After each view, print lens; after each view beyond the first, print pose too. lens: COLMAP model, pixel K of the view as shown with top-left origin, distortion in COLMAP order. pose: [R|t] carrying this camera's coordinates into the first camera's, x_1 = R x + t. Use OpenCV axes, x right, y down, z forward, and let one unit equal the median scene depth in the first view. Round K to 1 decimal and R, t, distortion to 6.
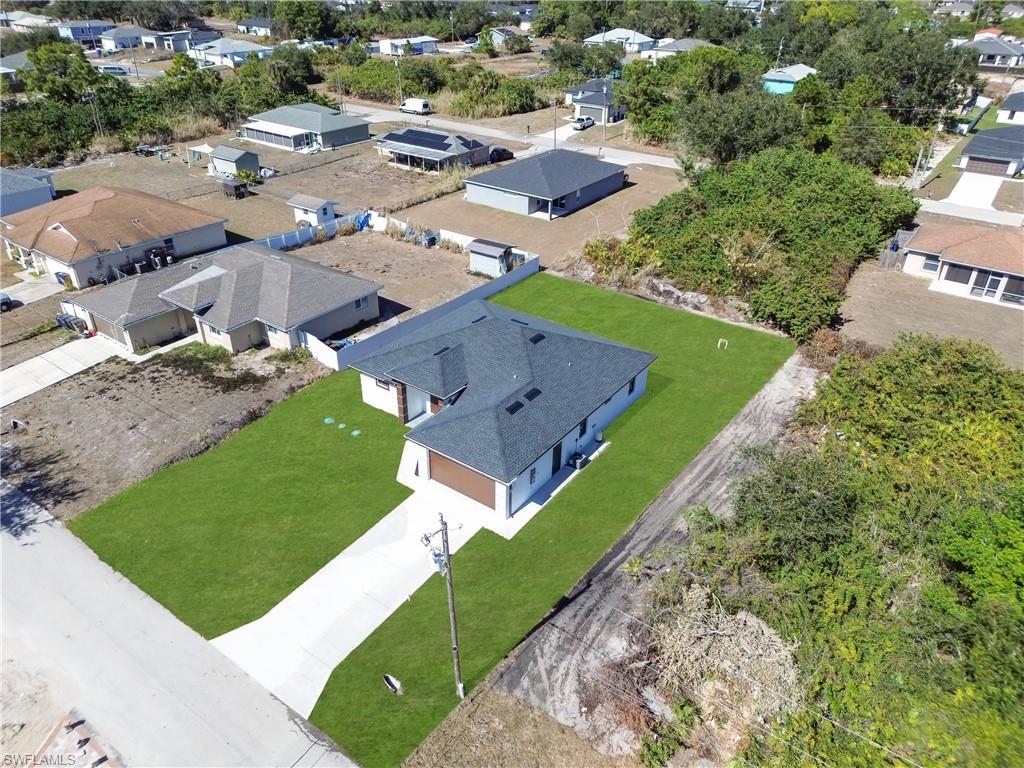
lens RADIAL K [[716.4, 0, 510.2], [0, 716.4, 384.5], [0, 0, 1]] dist [0.064779, -0.069114]
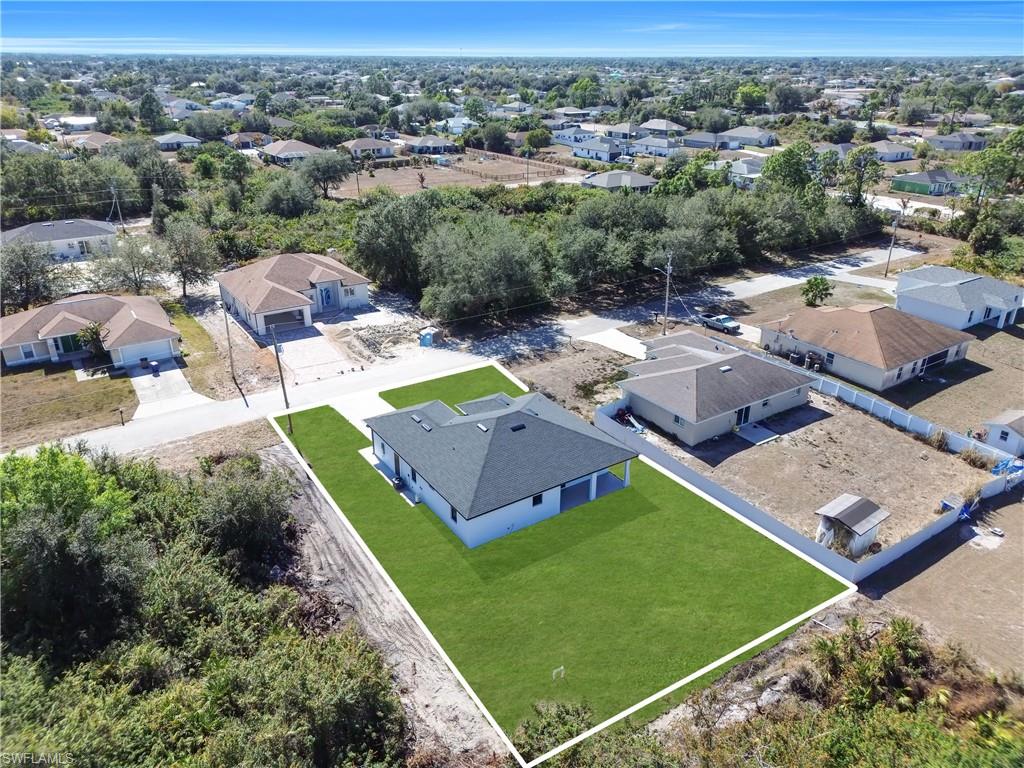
lens RADIAL K [[716.4, 0, 510.2], [0, 716.4, 384.5], [0, 0, 1]] dist [0.064779, -0.069114]
pose [[-0.347027, 0.373582, -0.860237, 0.896416], [-0.483973, 0.714339, 0.505460, -0.649768], [0.803332, 0.591740, -0.067092, 0.933455]]
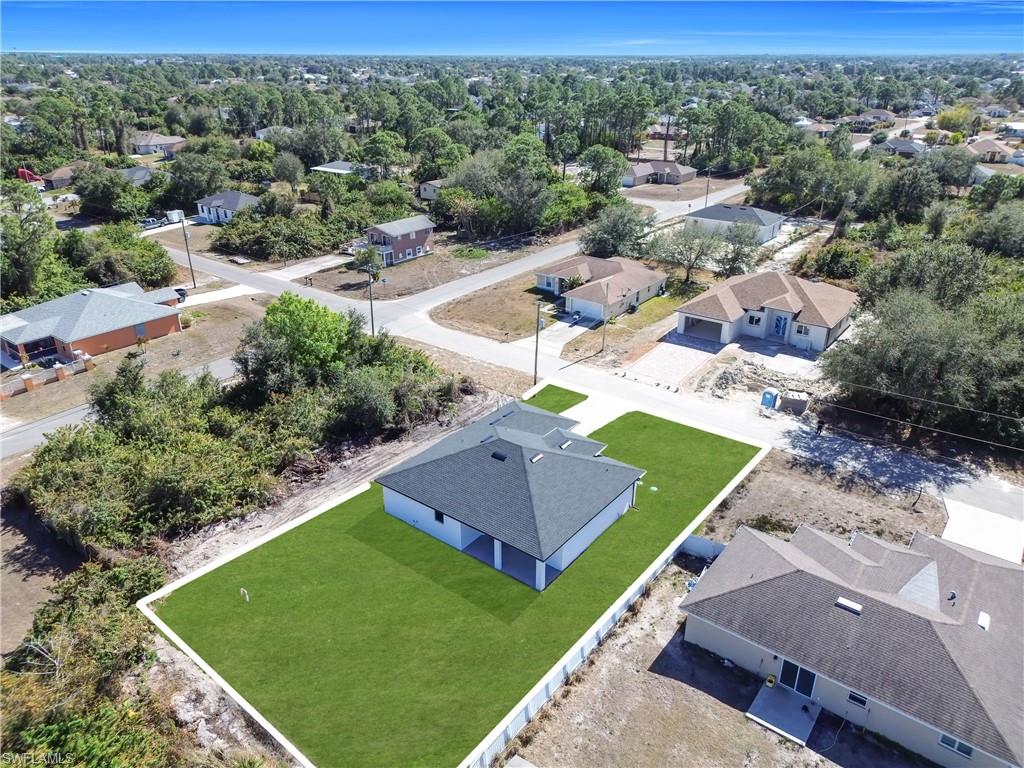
lens RADIAL K [[716.4, 0, 510.2], [0, 716.4, 384.5], [0, 0, 1]] dist [0.064779, -0.069114]
pose [[-0.999453, -0.025707, 0.020798, -0.021381], [0.002364, 0.571800, 0.820390, -0.963585], [-0.032982, 0.819990, -0.571426, 1.401072]]
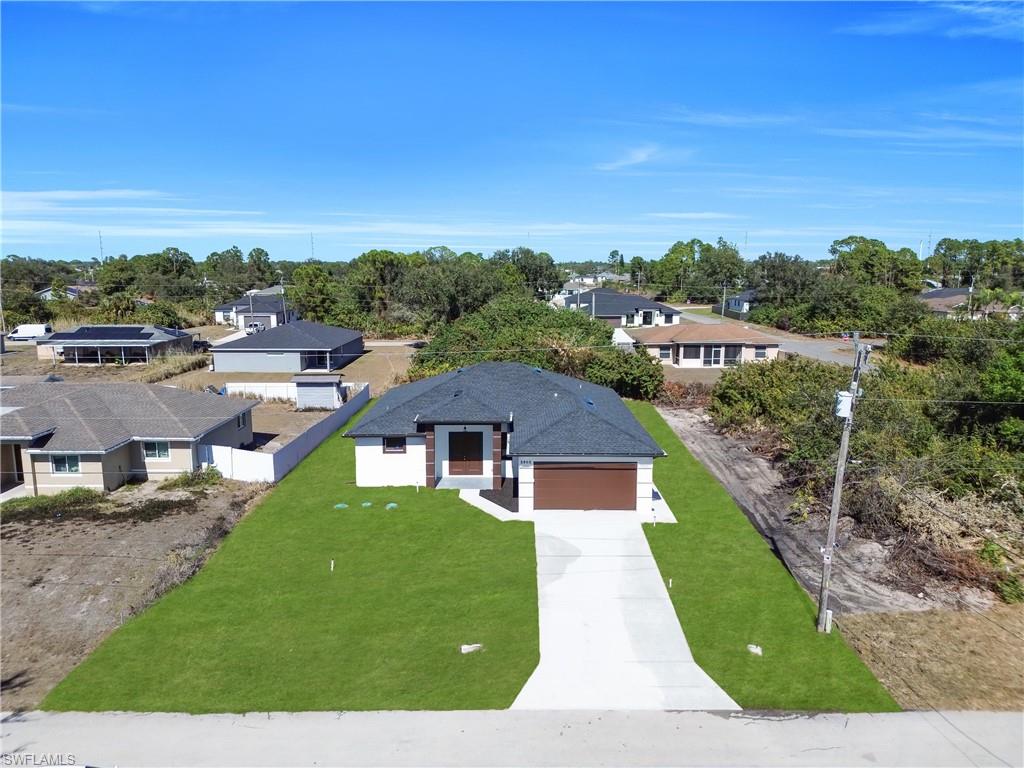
lens RADIAL K [[716.4, 0, 510.2], [0, 716.4, 384.5], [0, 0, 1]] dist [0.064779, -0.069114]
pose [[0.811956, -0.110507, 0.573162, -0.466170], [0.307363, 0.915704, -0.258870, 0.161925], [-0.496240, 0.386360, 0.777478, 0.251347]]
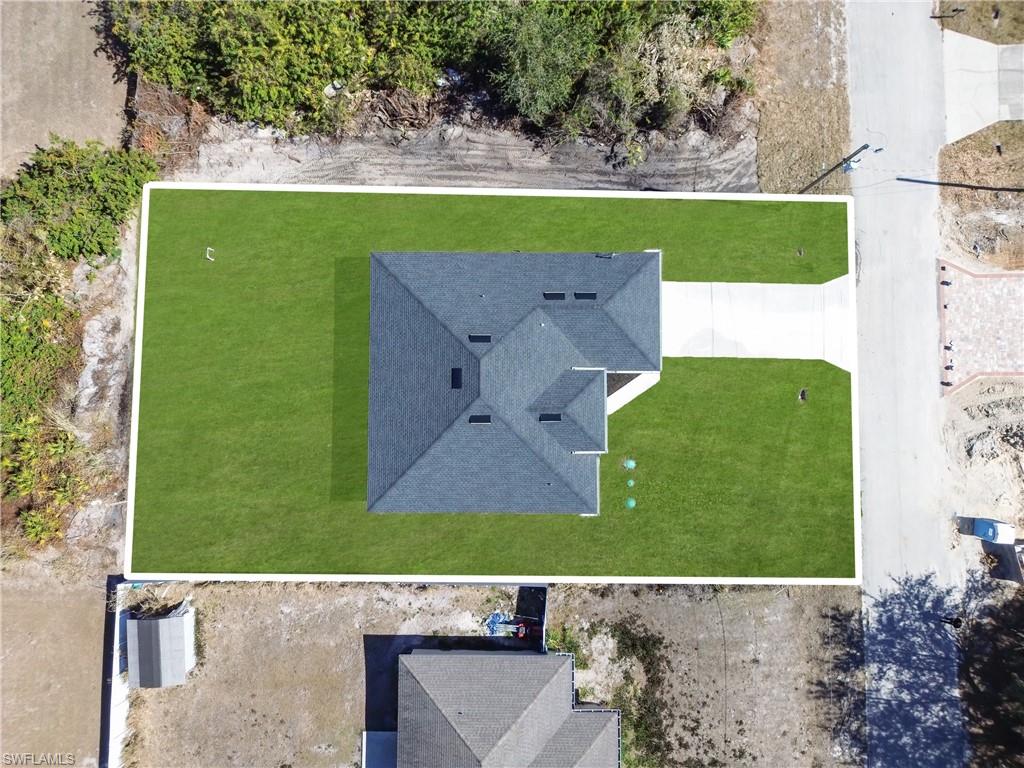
lens RADIAL K [[716.4, 0, 510.2], [0, 716.4, 384.5], [0, 0, 1]] dist [0.064779, -0.069114]
pose [[-0.584791, -0.810334, 0.037128, -0.055762], [0.416363, -0.260564, 0.871062, -0.731365], [-0.696177, 0.524848, 0.489768, 0.492549]]
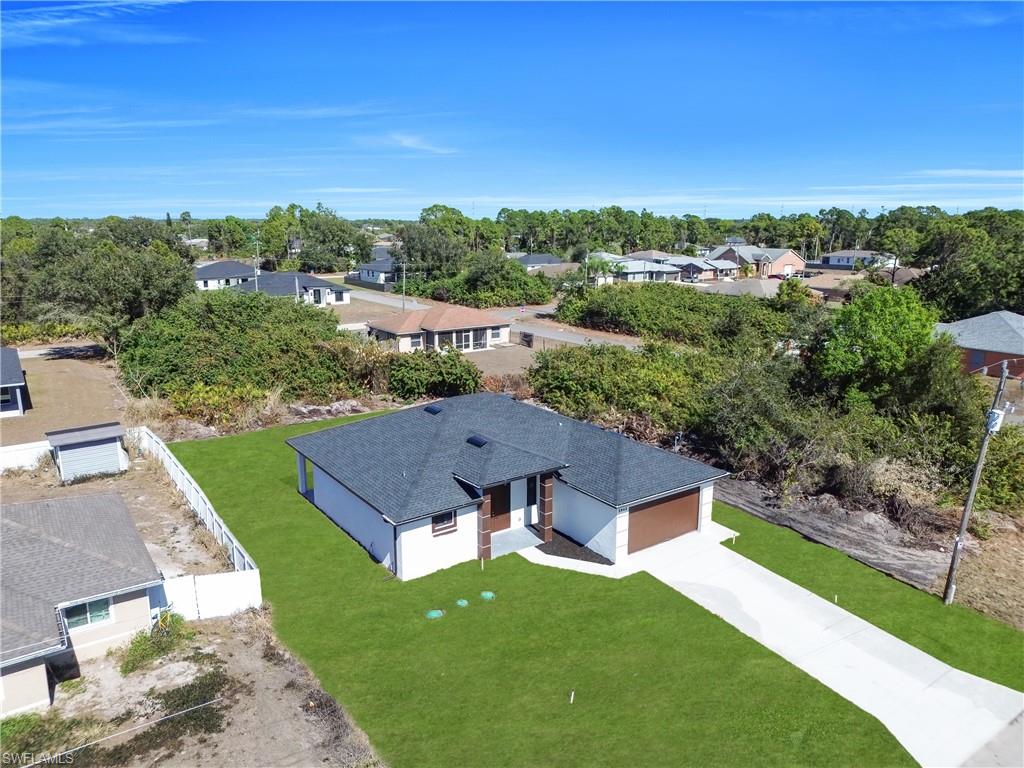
lens RADIAL K [[716.4, 0, 510.2], [0, 716.4, 384.5], [0, 0, 1]] dist [0.064779, -0.069114]
pose [[0.325325, -0.222635, 0.919020, -0.653341], [0.485044, 0.873578, 0.039925, -0.096565], [-0.811724, 0.432777, 0.392184, 0.565230]]
